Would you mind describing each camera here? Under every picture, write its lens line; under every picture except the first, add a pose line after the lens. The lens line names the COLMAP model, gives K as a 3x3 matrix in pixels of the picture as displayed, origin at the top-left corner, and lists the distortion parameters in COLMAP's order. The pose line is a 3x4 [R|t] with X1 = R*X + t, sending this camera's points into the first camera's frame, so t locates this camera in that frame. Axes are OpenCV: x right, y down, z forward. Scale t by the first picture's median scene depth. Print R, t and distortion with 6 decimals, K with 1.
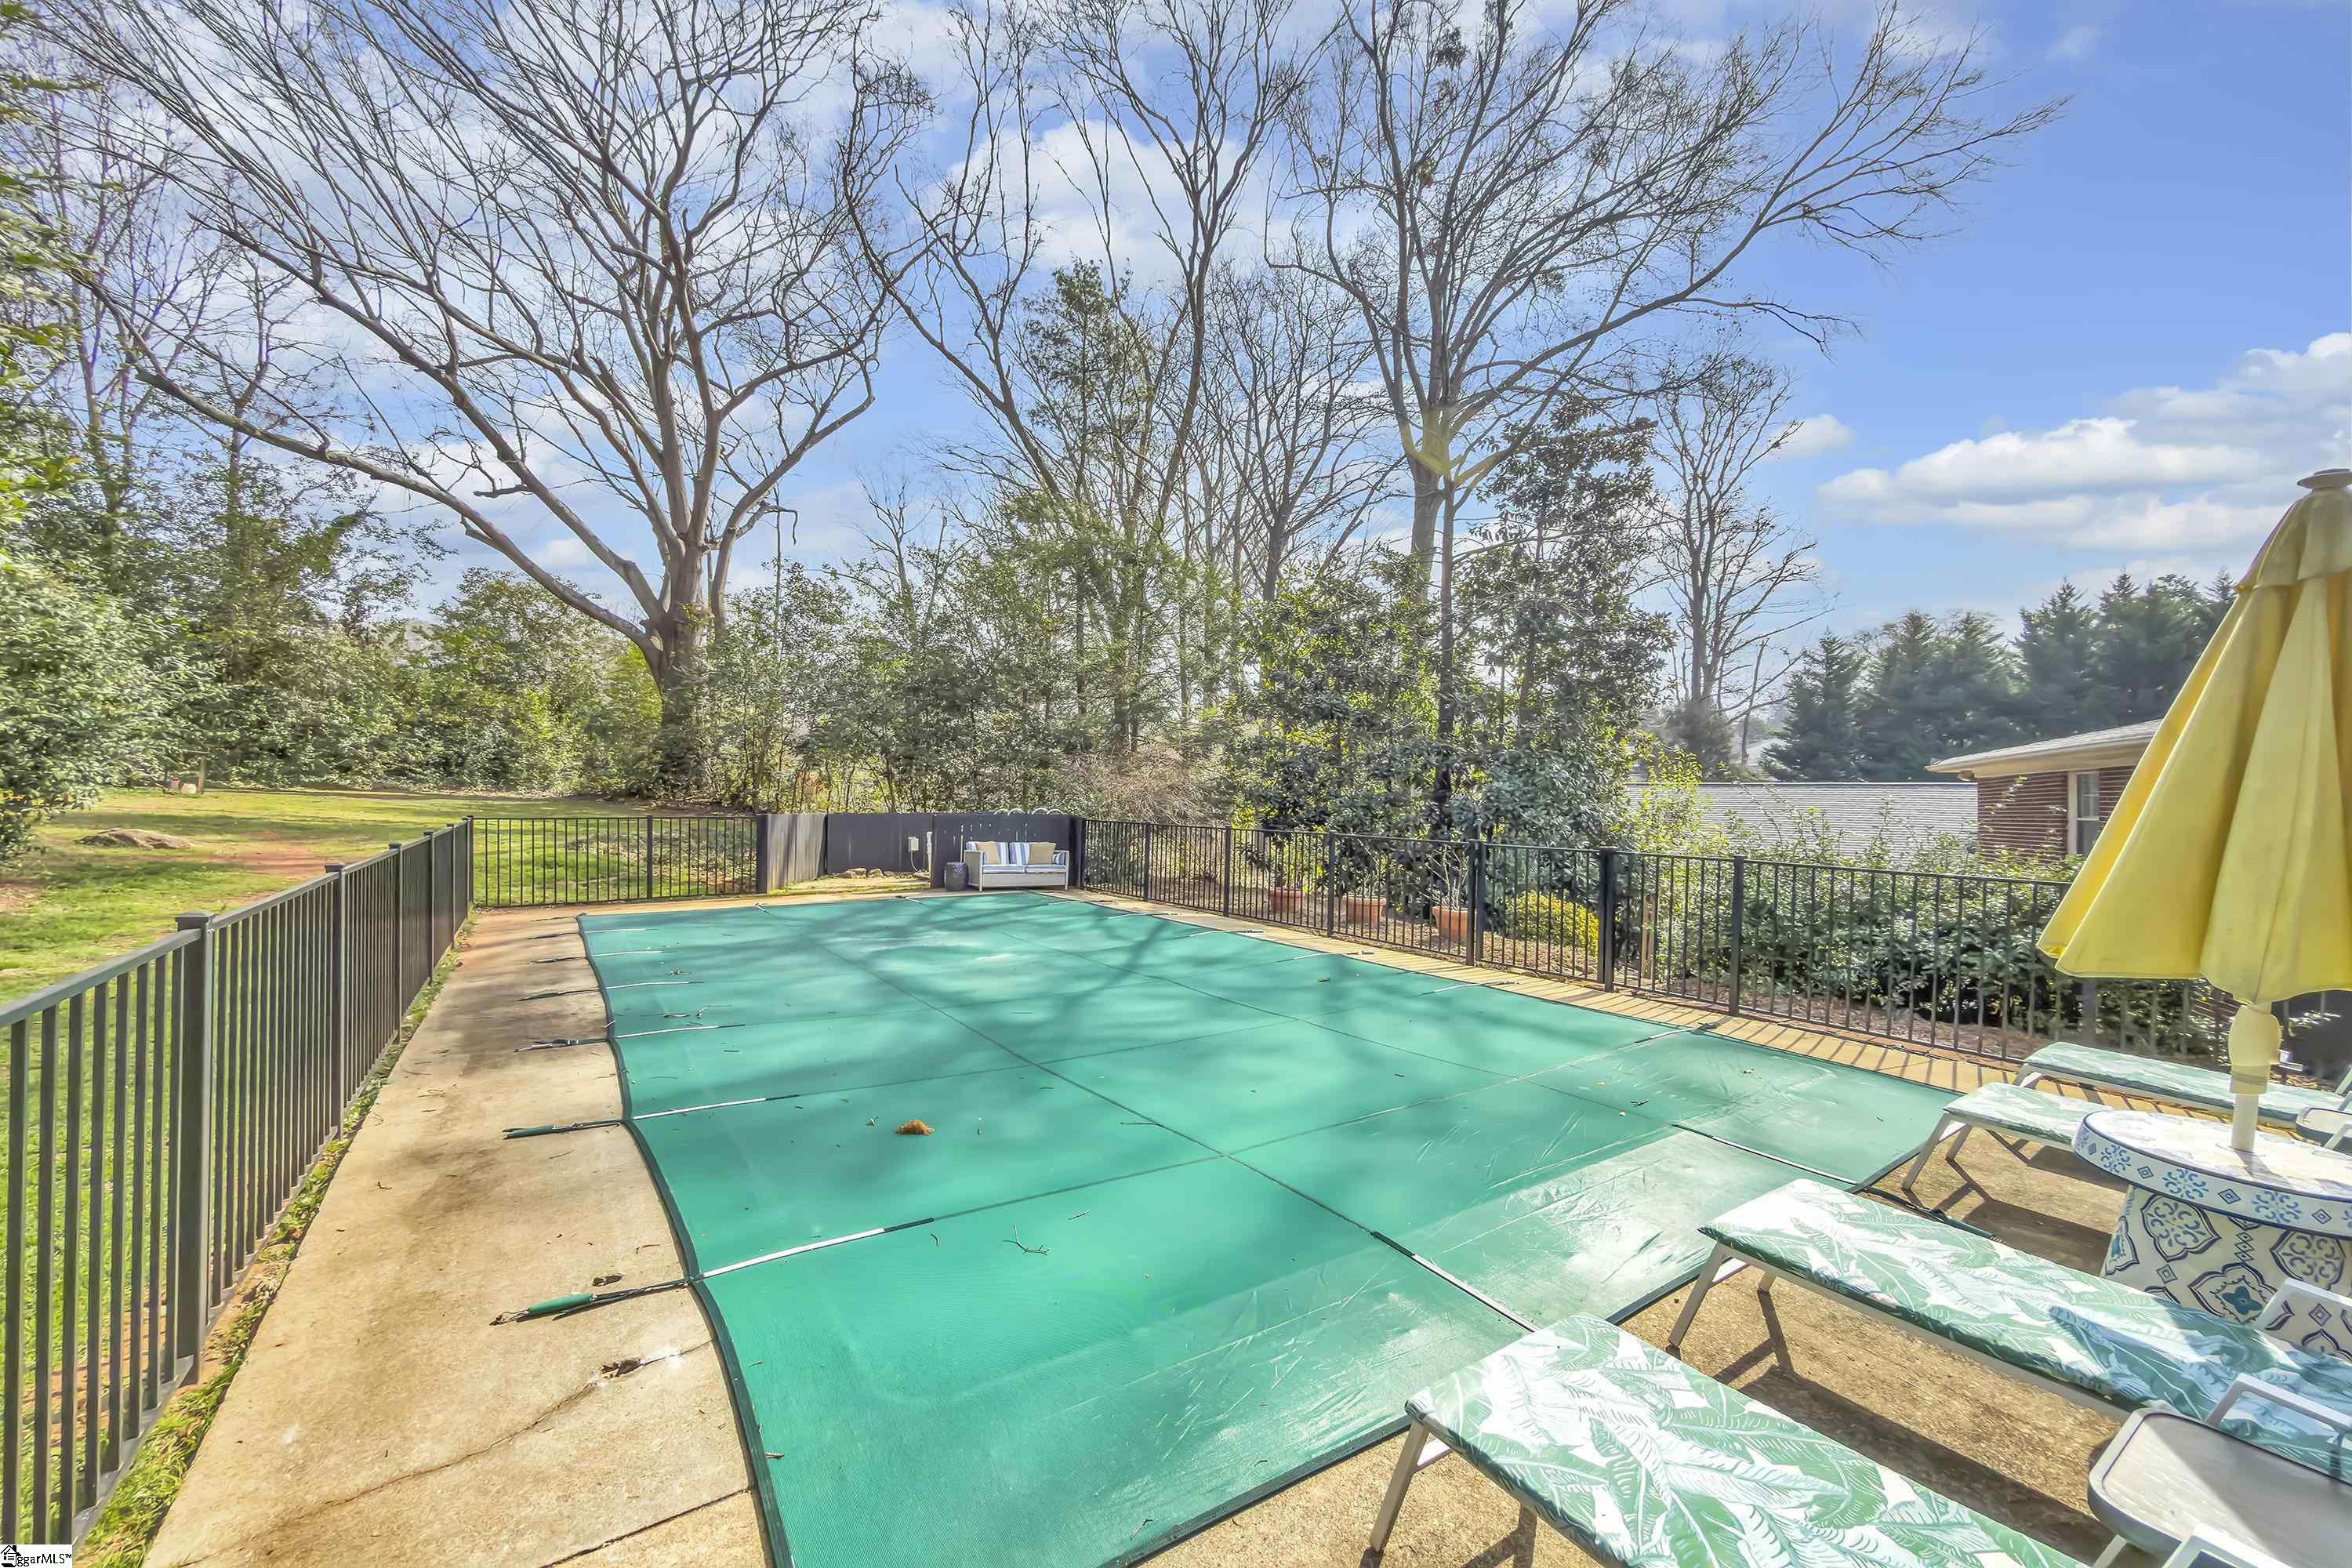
lens RADIAL K [[941.6, 0, 1173.3], [0, 941.6, 786.2], [0, 0, 1]] dist [0.000597, -0.000051]
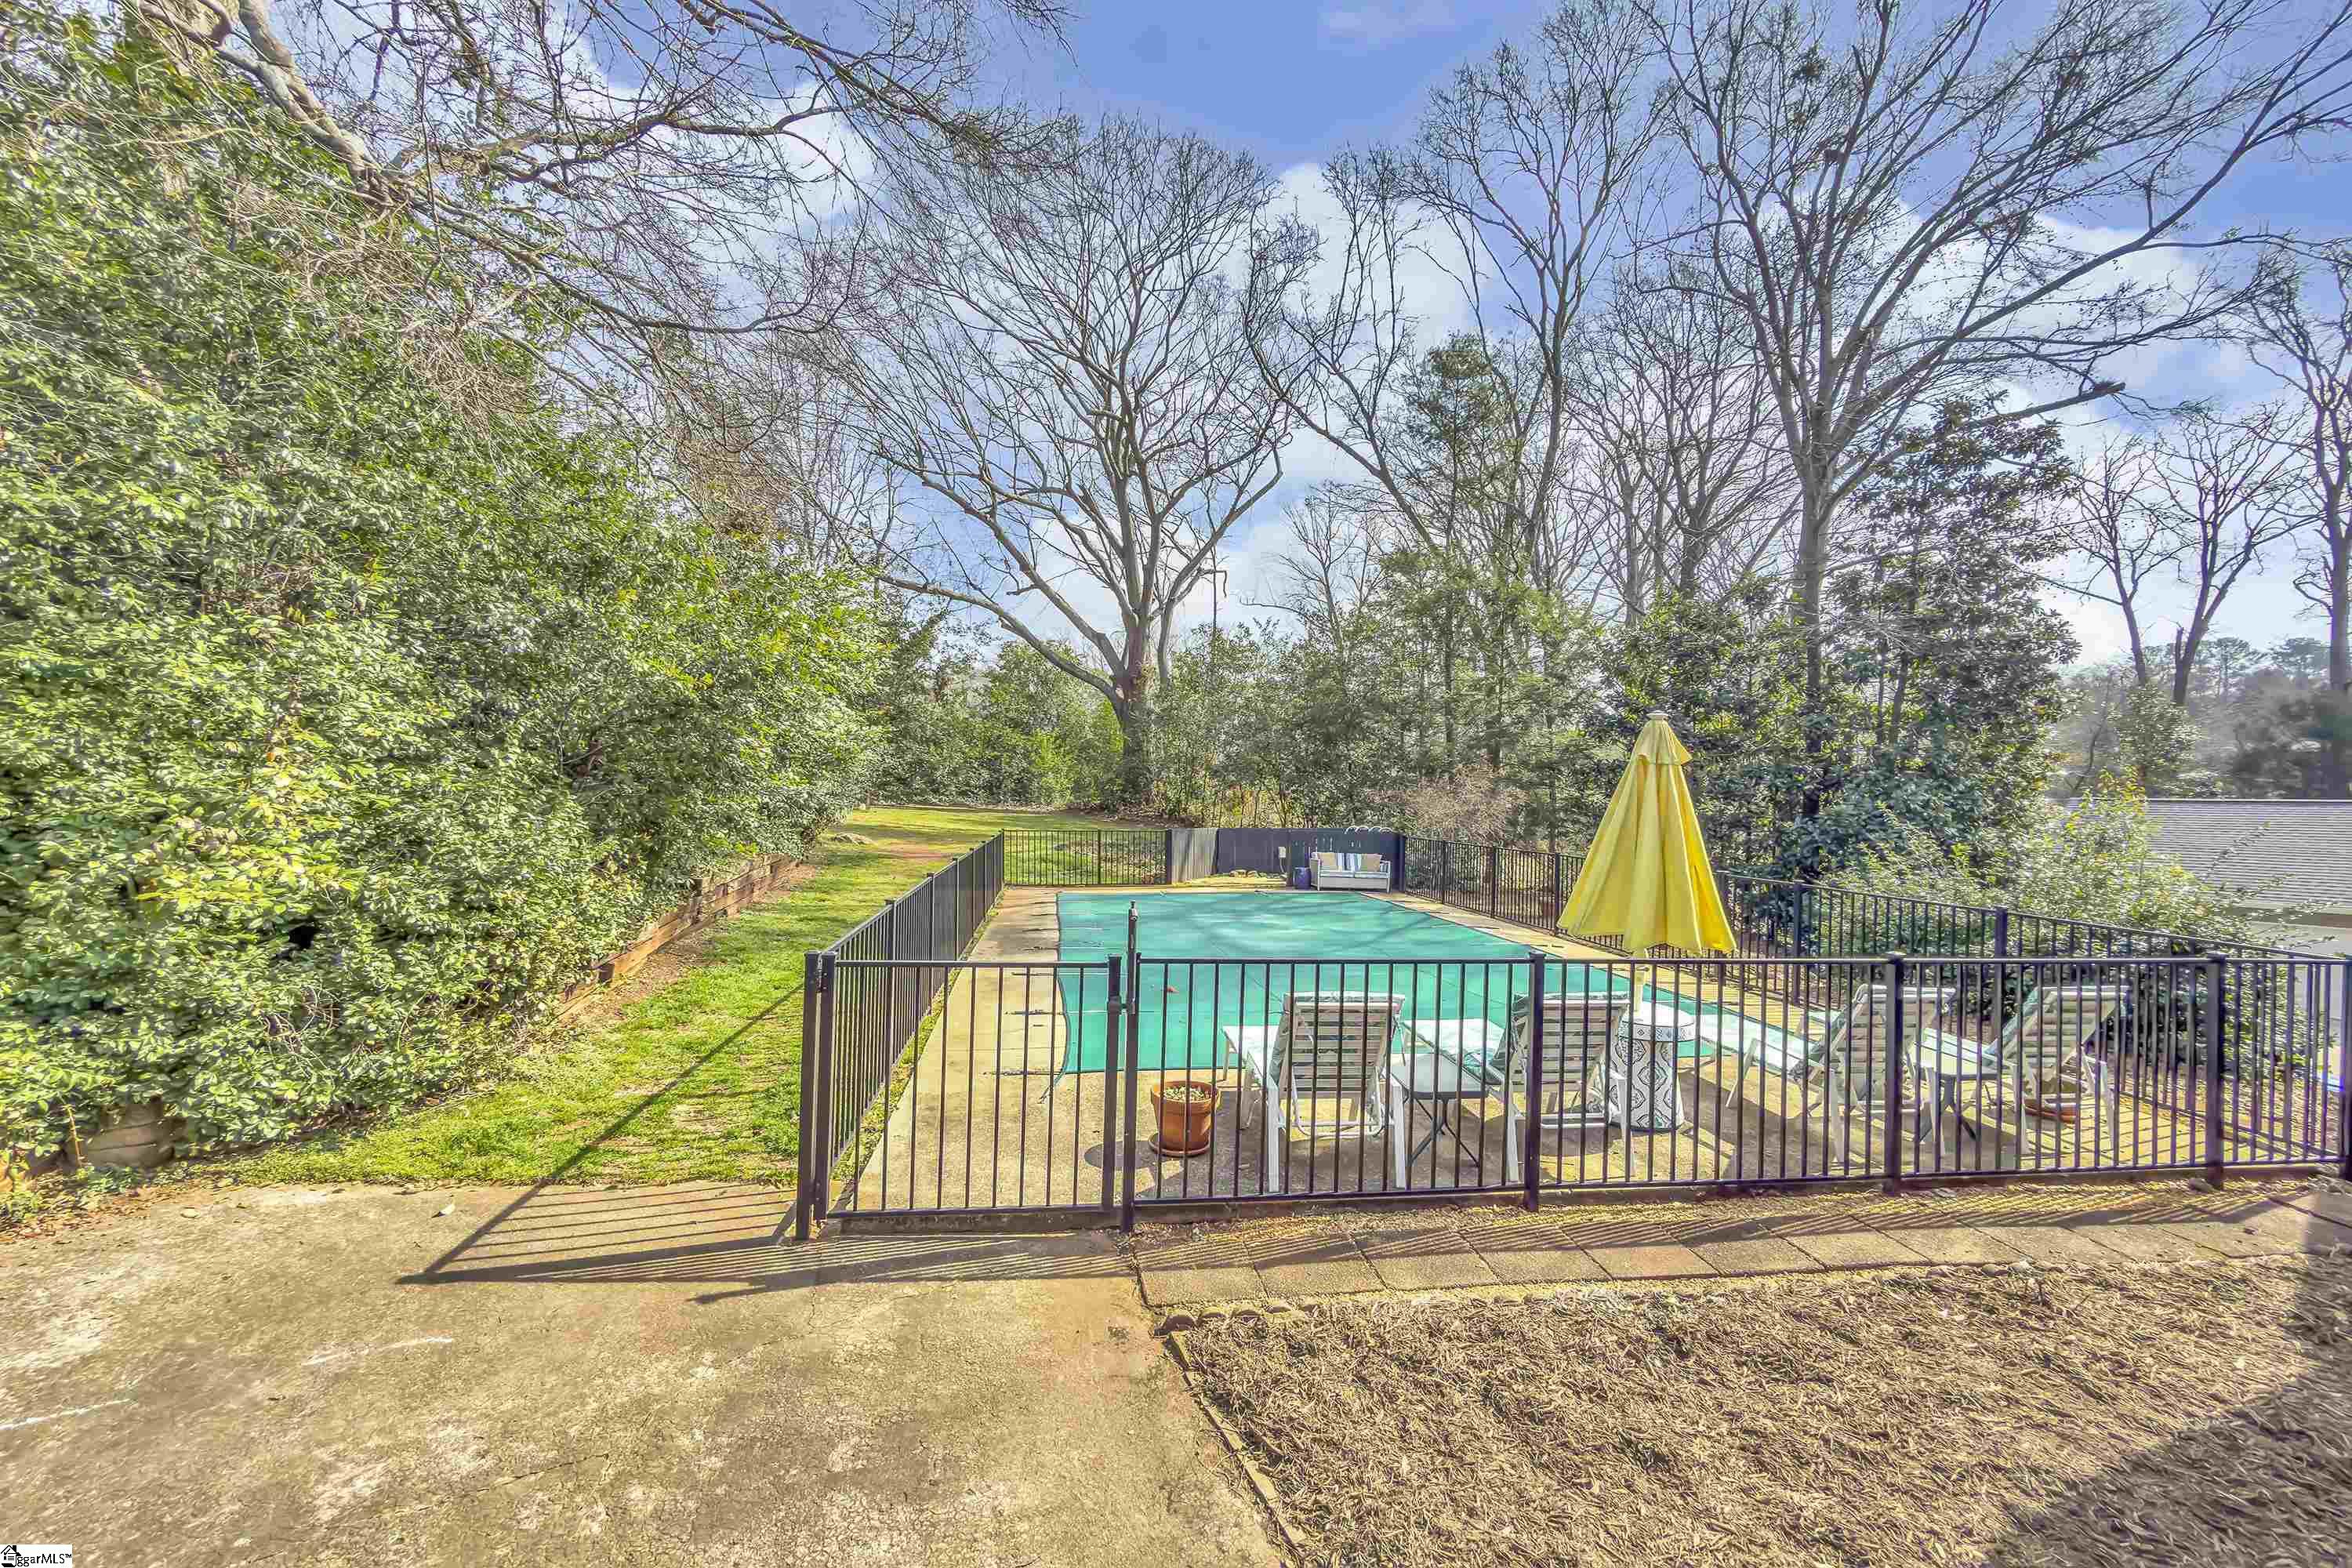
lens RADIAL K [[932.9, 0, 1183.2], [0, 932.9, 790.9], [0, 0, 1]] dist [-0.001640, -0.000356]
pose [[0.898977, -0.002800, -0.437987, 0.116306], [0.002332, 0.999996, -0.001606, -0.015045], [0.437990, 0.000423, 0.898980, -0.152072]]
